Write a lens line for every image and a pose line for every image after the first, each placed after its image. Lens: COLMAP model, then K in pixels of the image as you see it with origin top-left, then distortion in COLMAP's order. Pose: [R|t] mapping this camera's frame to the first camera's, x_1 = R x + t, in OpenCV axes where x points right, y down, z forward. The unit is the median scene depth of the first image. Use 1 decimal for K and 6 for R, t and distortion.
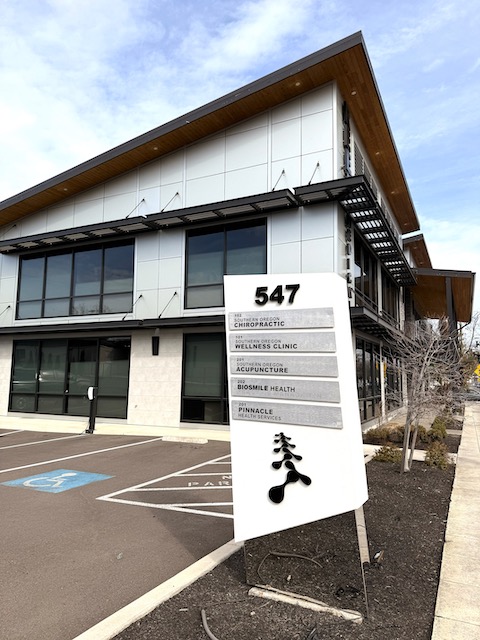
lens RADIAL K [[449.1, 0, 240.0], [0, 449.1, 320.0], [0, 0, 1]] dist [0.096093, -0.134449]
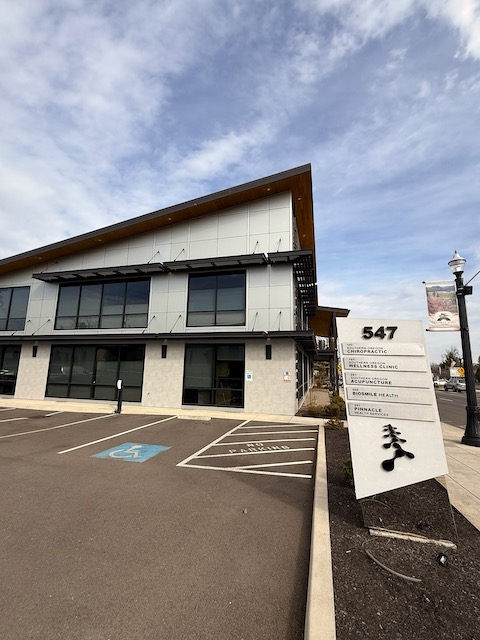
lens RADIAL K [[293.5, 0, 240.0], [0, 293.5, 320.0], [0, 0, 1]] dist [-0.001225, 0.000142]
pose [[0.981999, 0.039522, 0.184707, -0.130859], [-0.031525, 0.998442, -0.046031, -0.008691], [-0.186239, 0.039379, 0.981715, 0.024545]]
